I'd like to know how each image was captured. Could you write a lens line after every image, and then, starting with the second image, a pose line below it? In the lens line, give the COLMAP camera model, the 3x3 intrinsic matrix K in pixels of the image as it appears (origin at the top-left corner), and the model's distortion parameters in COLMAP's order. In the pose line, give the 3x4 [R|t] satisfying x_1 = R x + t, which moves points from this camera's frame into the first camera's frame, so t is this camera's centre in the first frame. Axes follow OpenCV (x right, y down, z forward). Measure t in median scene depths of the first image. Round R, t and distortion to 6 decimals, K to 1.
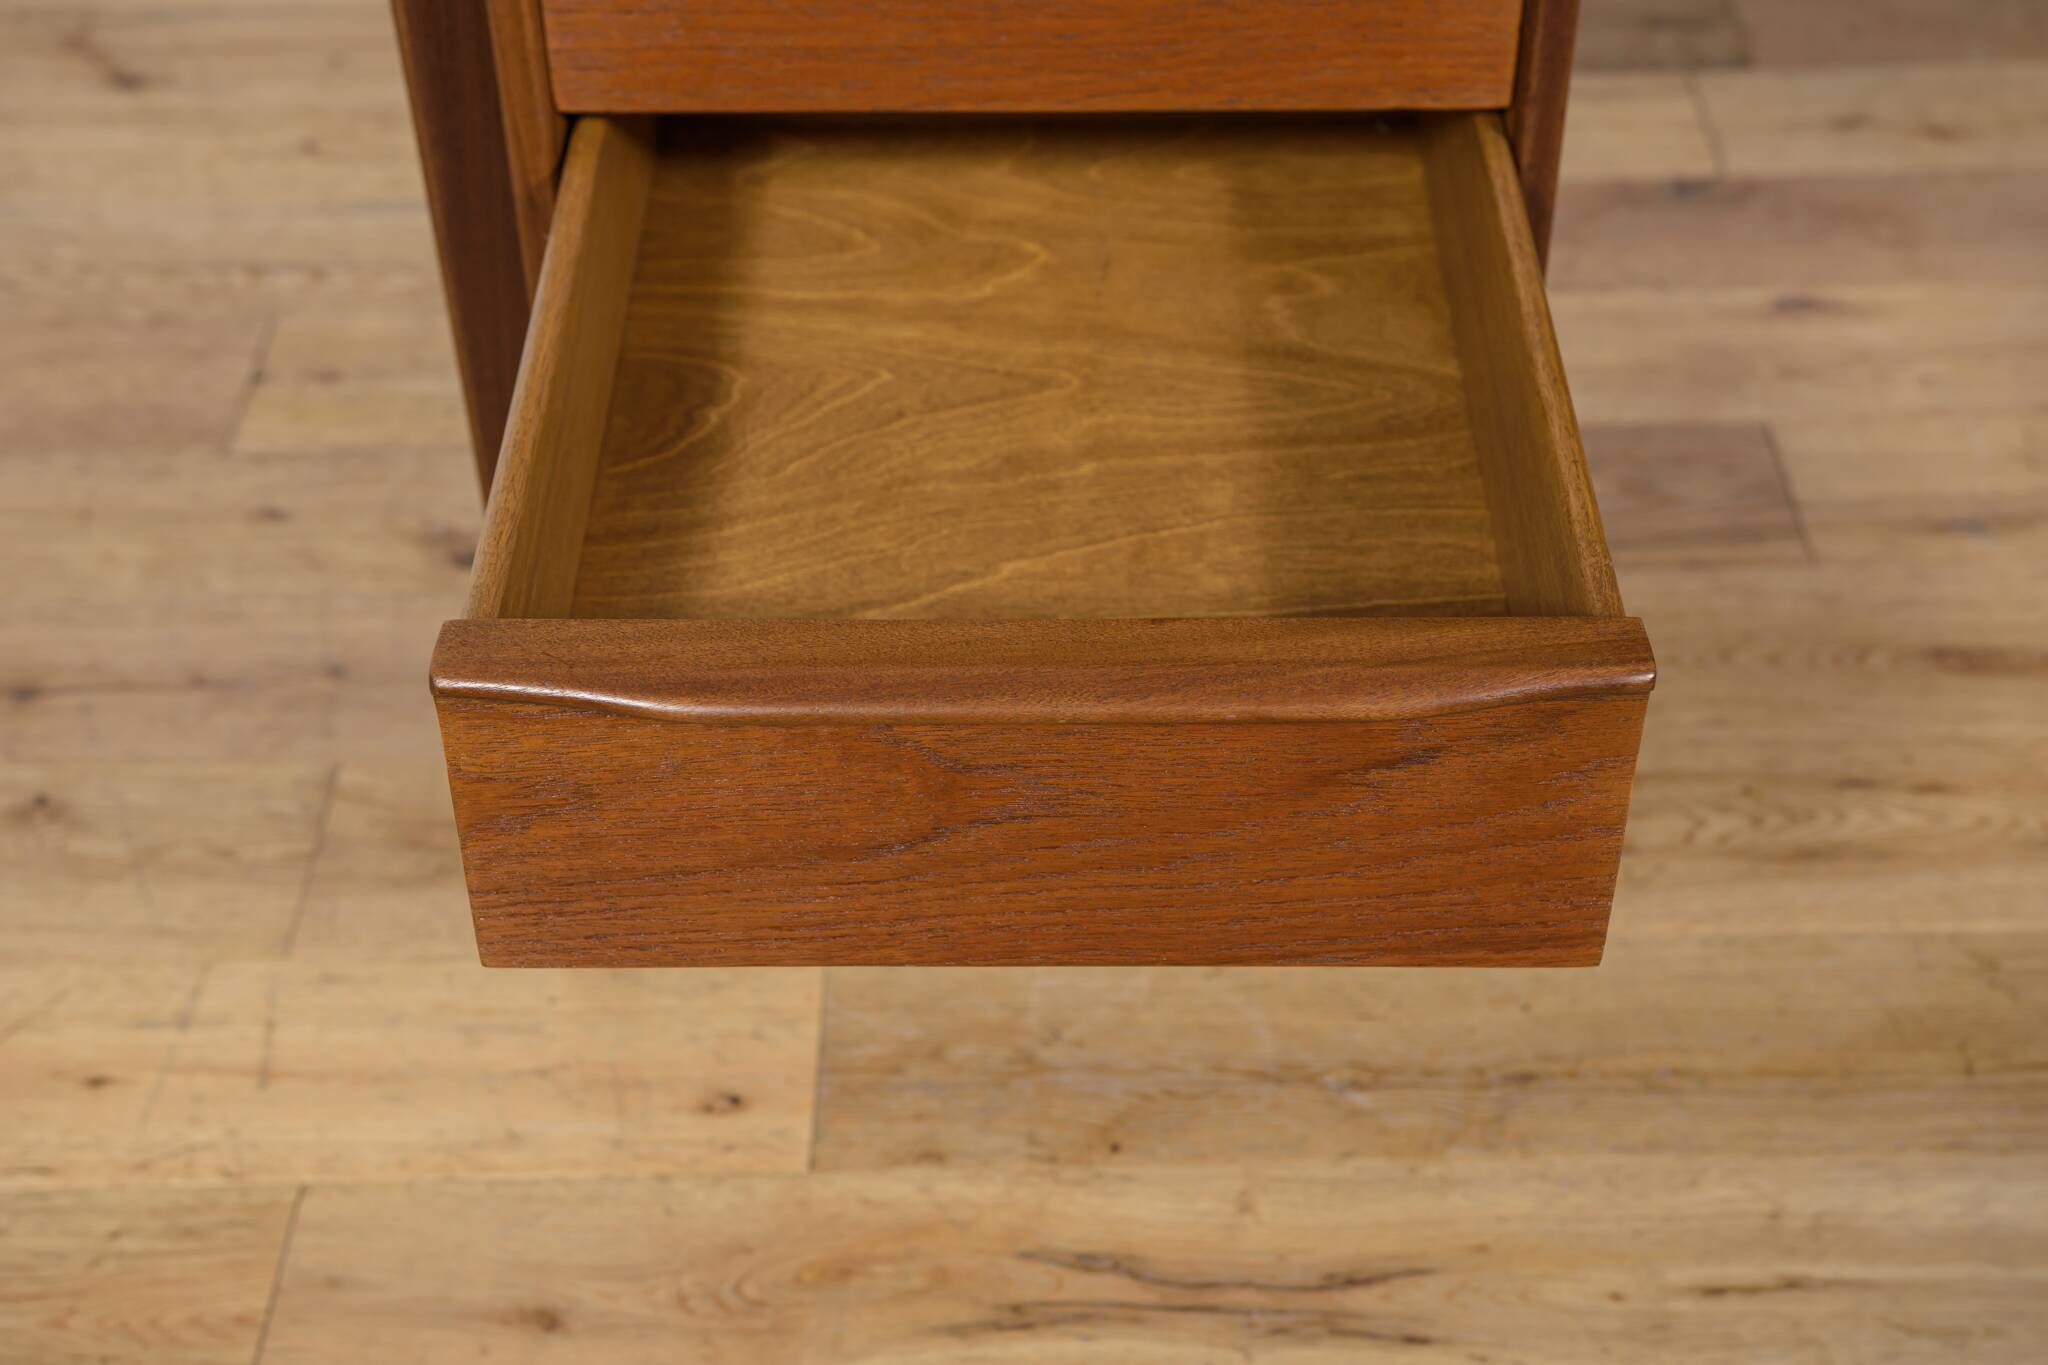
lens RADIAL K [[2845.4, 0, 1021.4], [0, 2845.4, 717.6], [0, 0, 1]] dist [0.094230, 0.098831]
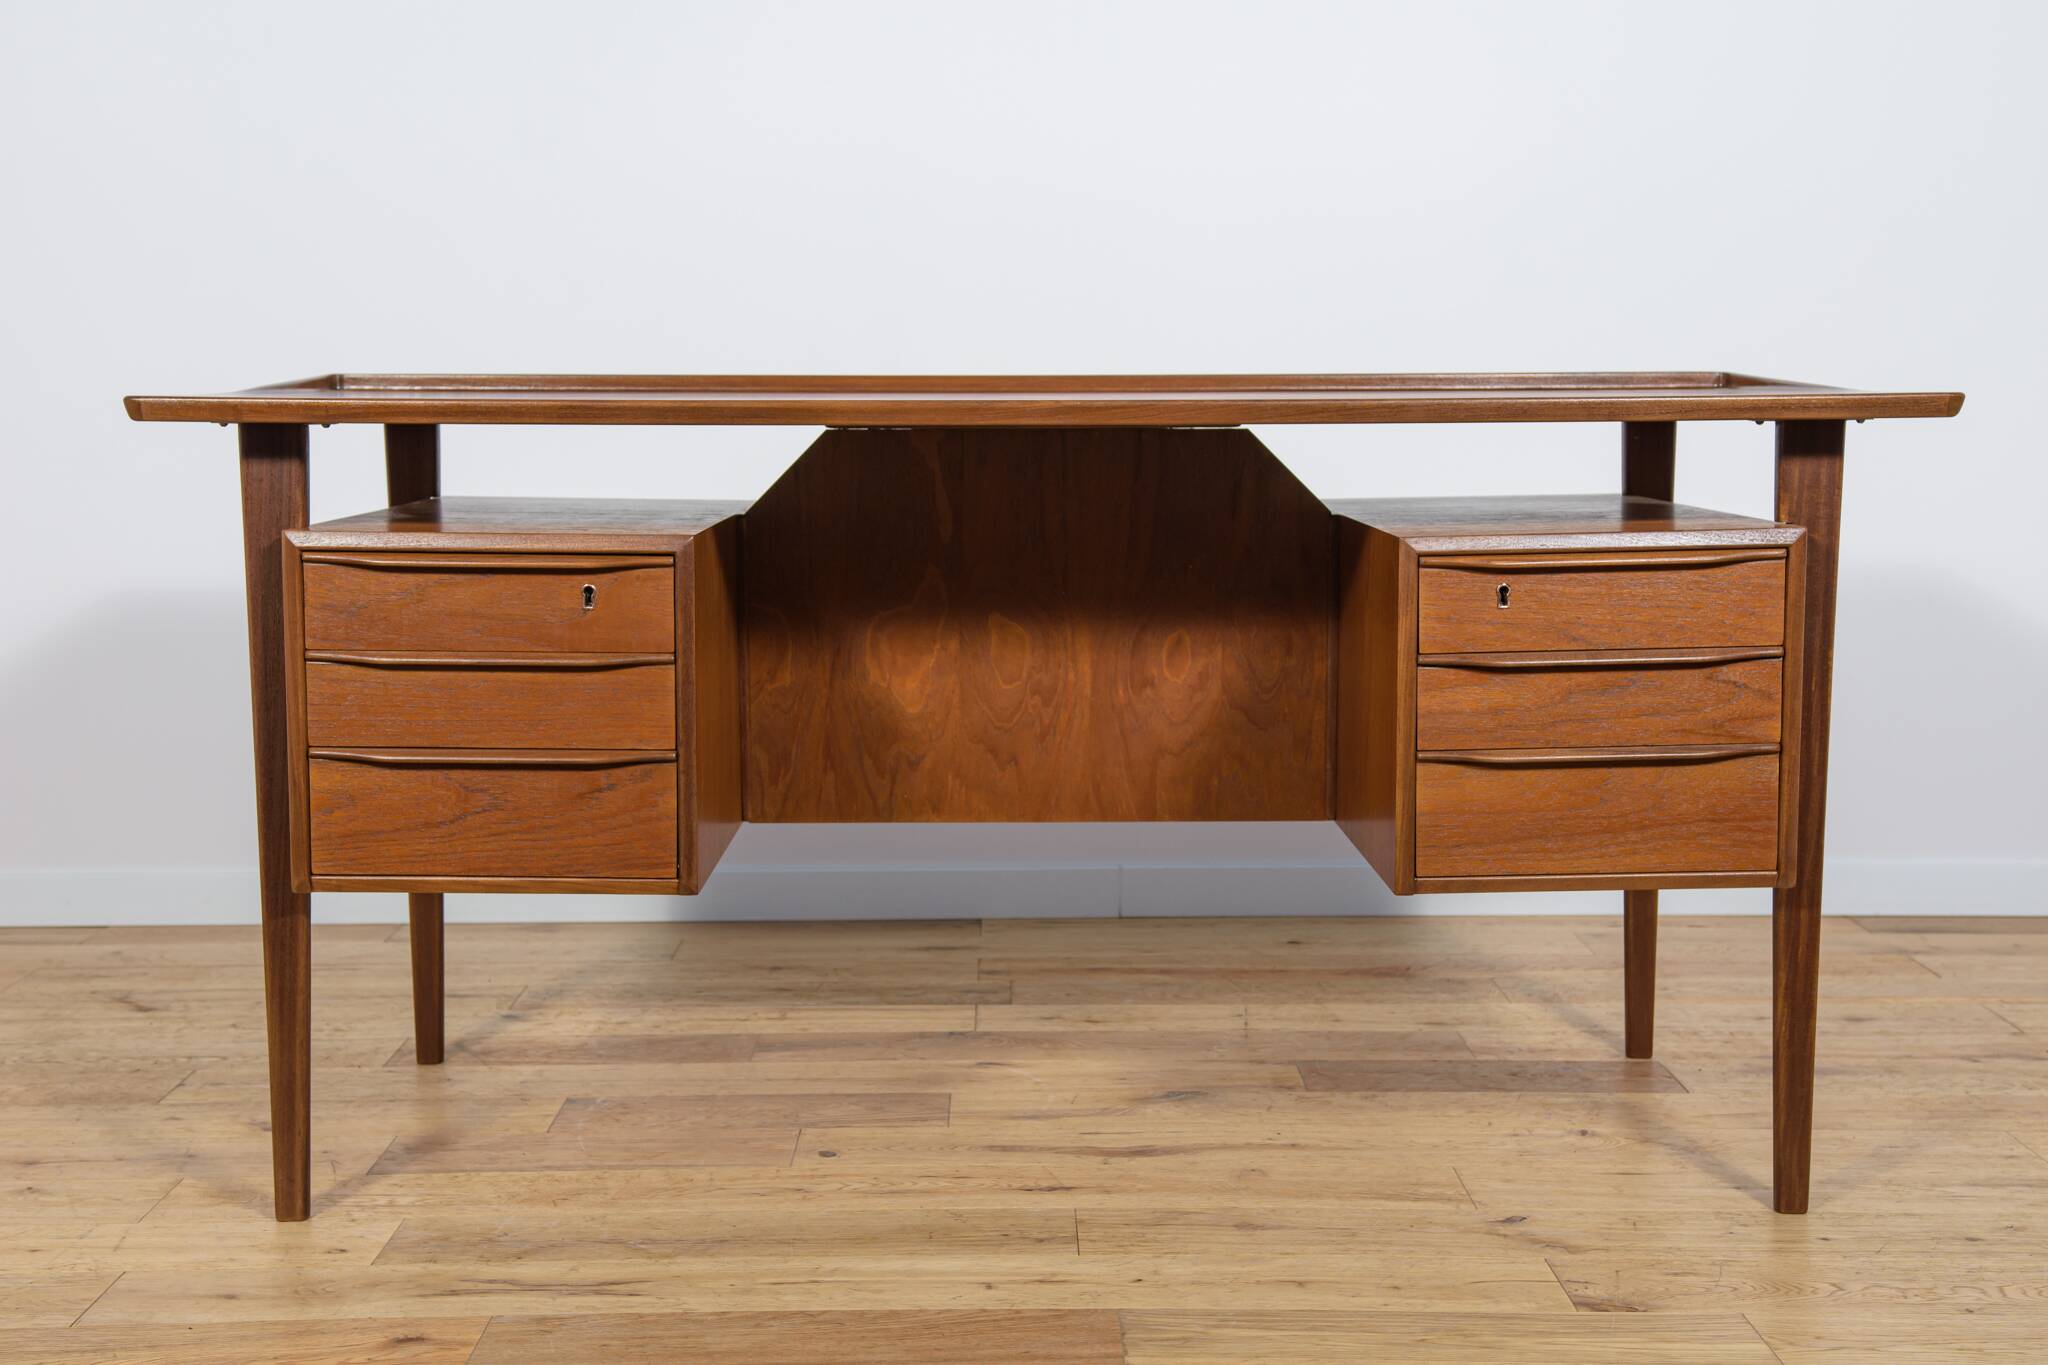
lens RADIAL K [[2578.9, 0, 1023.8], [0, 2578.9, 702.9], [0, 0, 1]] dist [0.053126, 0.137814]
pose [[0.999842, 0.012690, 0.012413, 0.343371], [-0.003692, 0.832599, -0.553864, 0.792698], [-0.017363, 0.553731, 0.832514, -0.757012]]
